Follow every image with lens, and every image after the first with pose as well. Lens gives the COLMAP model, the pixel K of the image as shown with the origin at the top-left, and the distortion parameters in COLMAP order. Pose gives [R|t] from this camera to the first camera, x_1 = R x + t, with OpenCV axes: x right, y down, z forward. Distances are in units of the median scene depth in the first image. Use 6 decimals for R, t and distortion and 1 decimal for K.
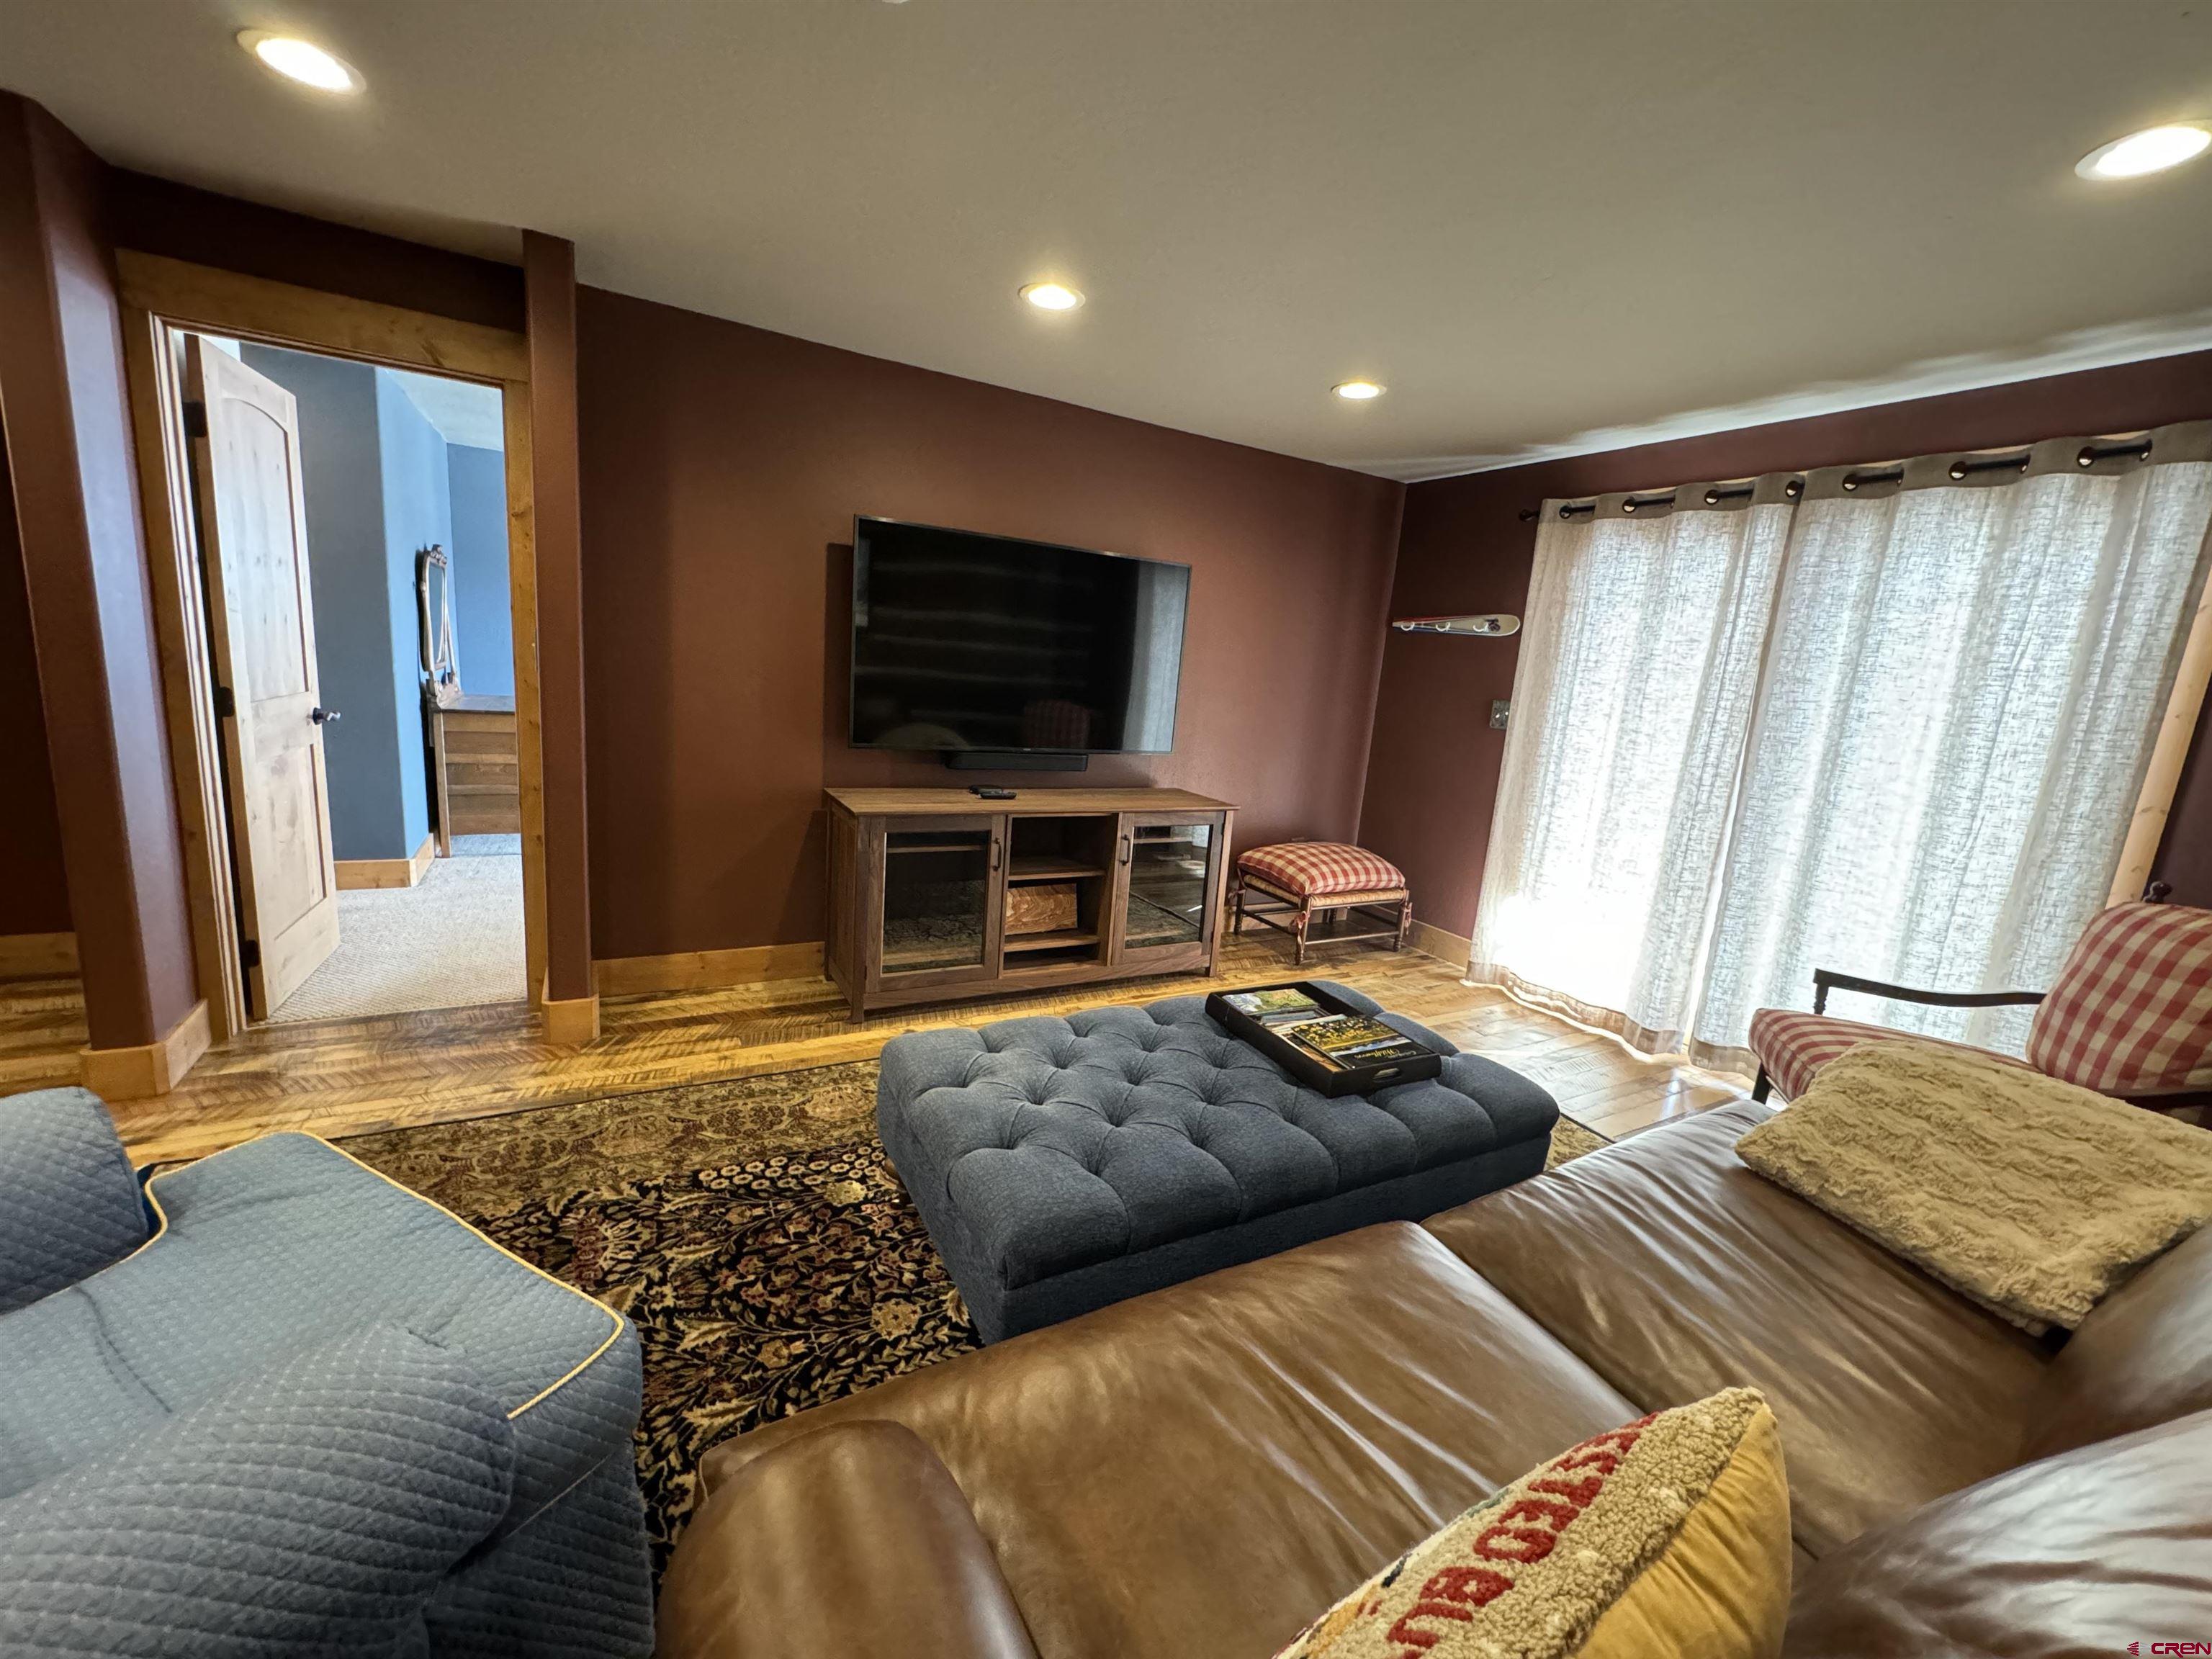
lens RADIAL K [[888.2, 0, 1106.0], [0, 888.2, 829.5], [0, 0, 1]] dist [-0.000365, -0.000097]
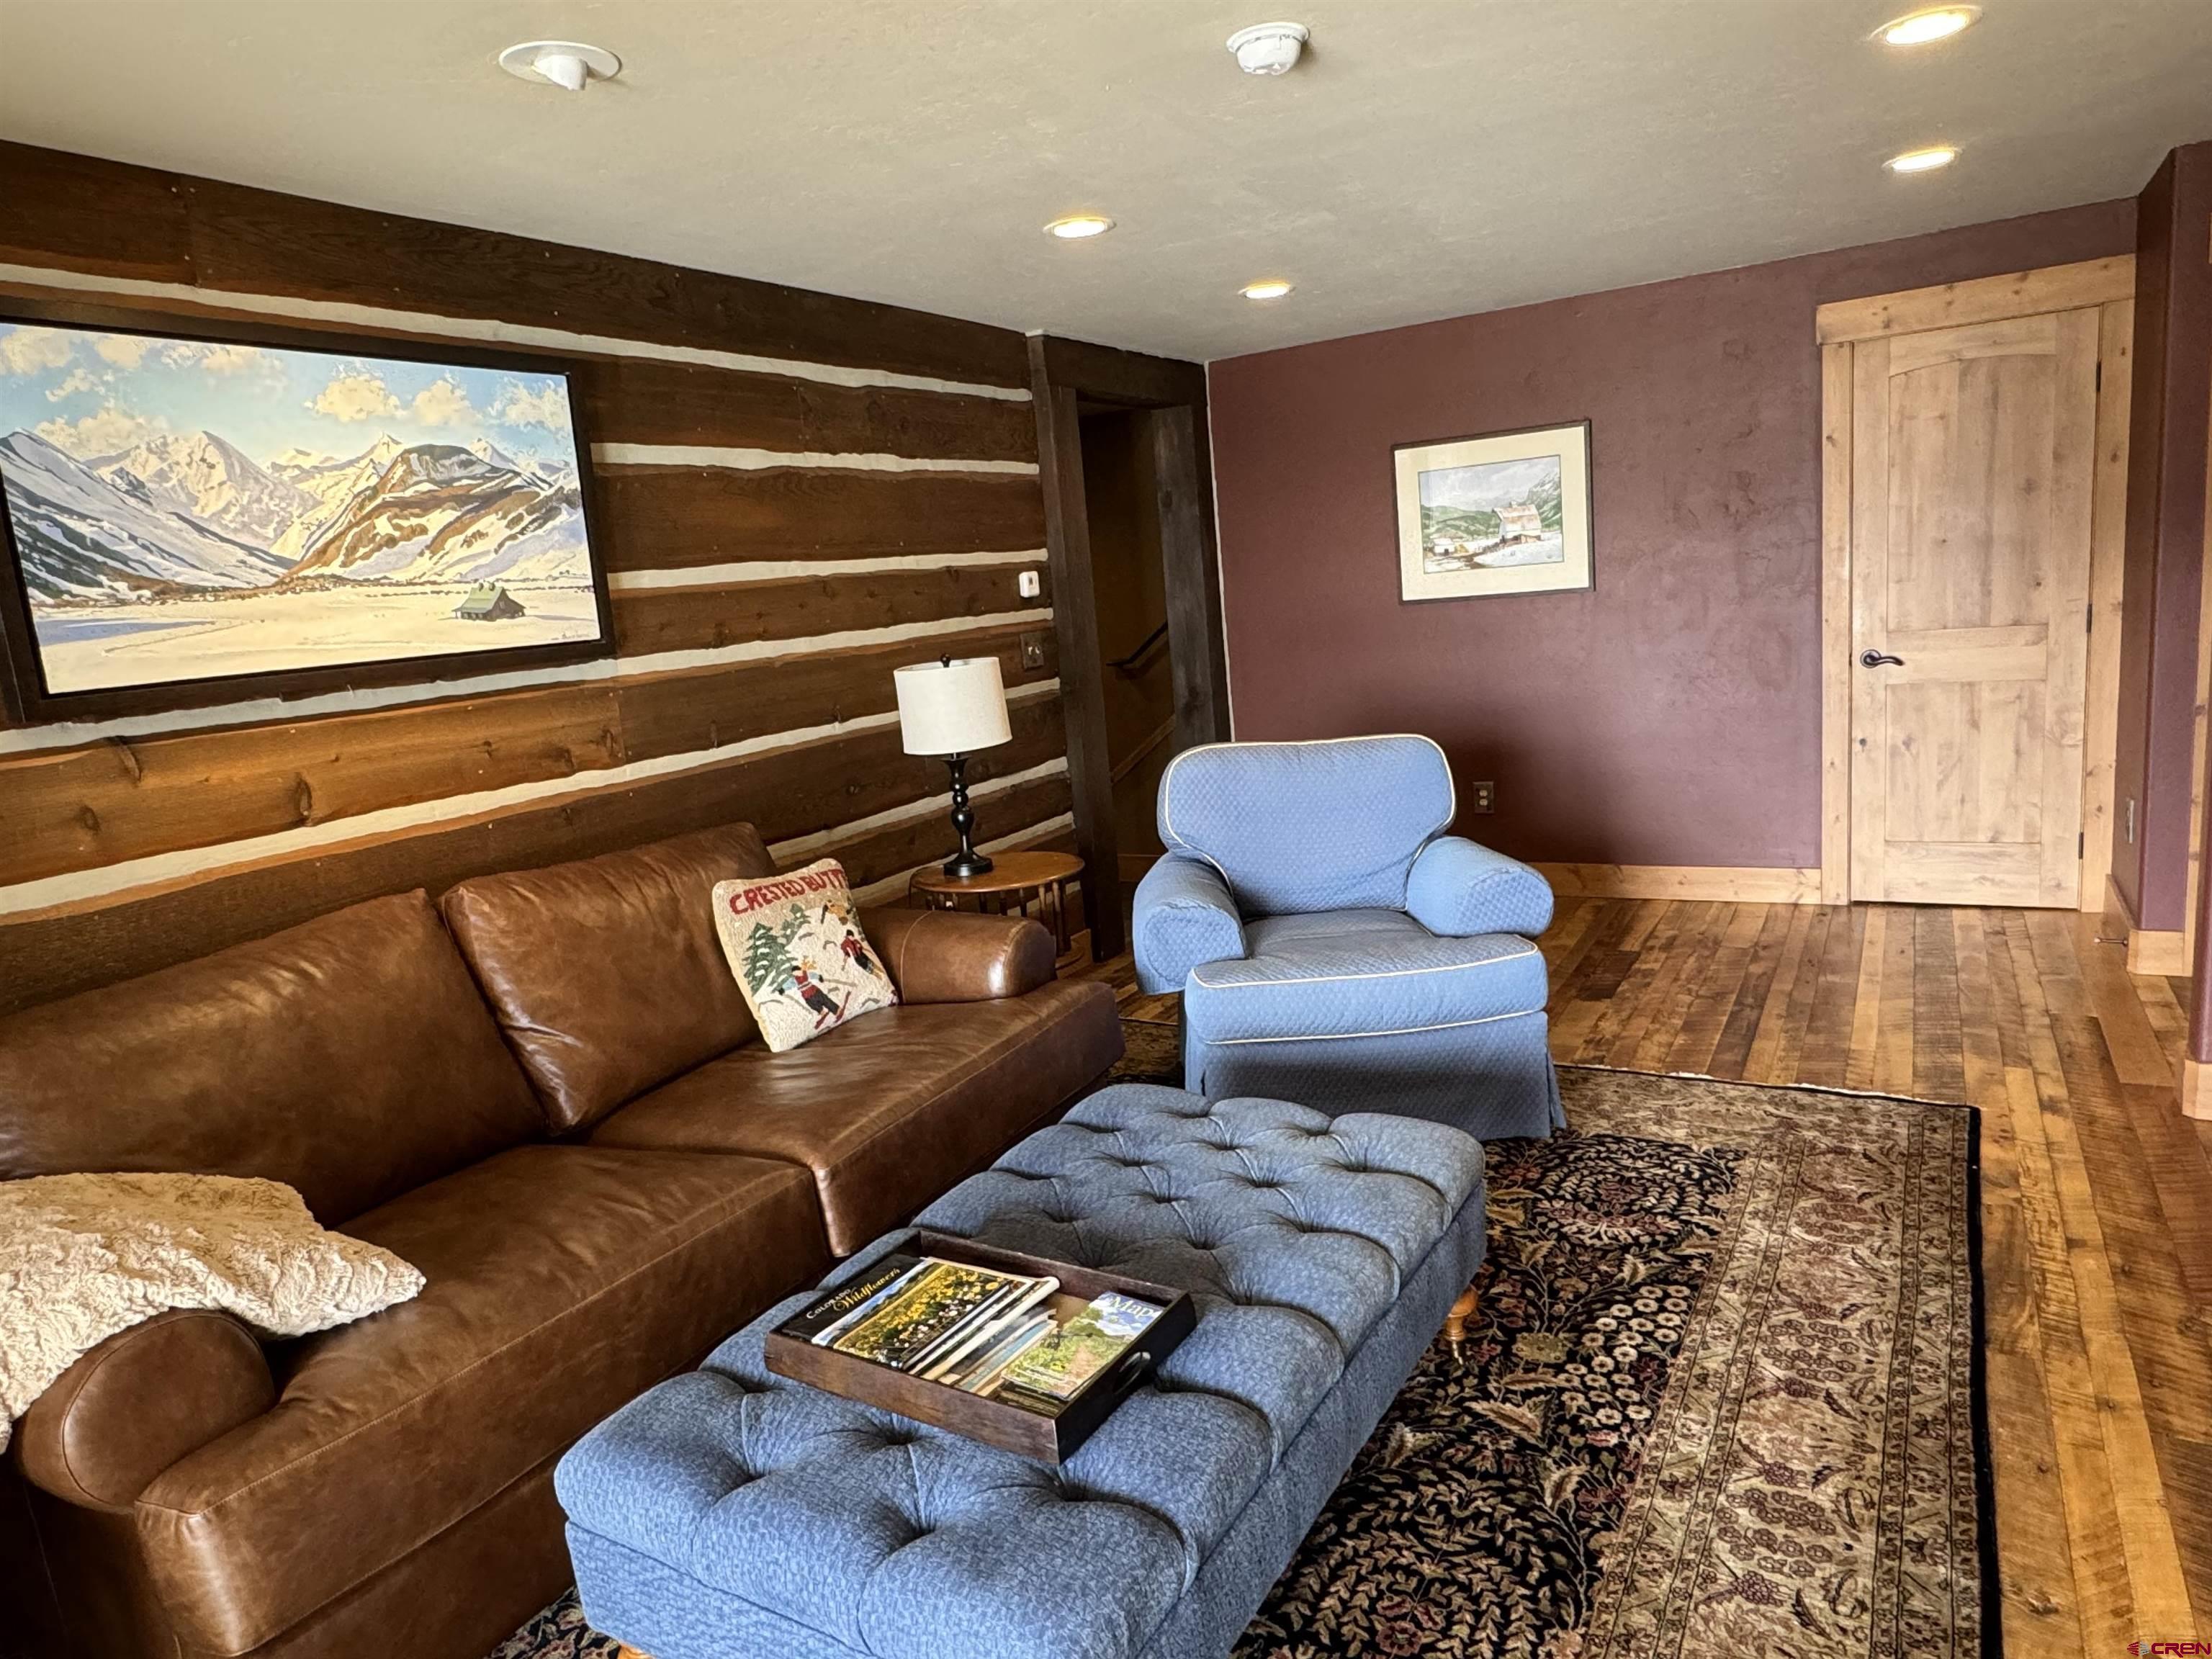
lens RADIAL K [[1359.5, 0, 1106.0], [0, 1359.5, 829.5], [0, 0, 1]] dist [0.001439, 0.000424]
pose [[-0.862199, 0.087258, -0.498999, 0.581646], [-0.073360, 0.953161, 0.293431, -0.331528], [0.501231, 0.289602, -0.815413, 1.689520]]
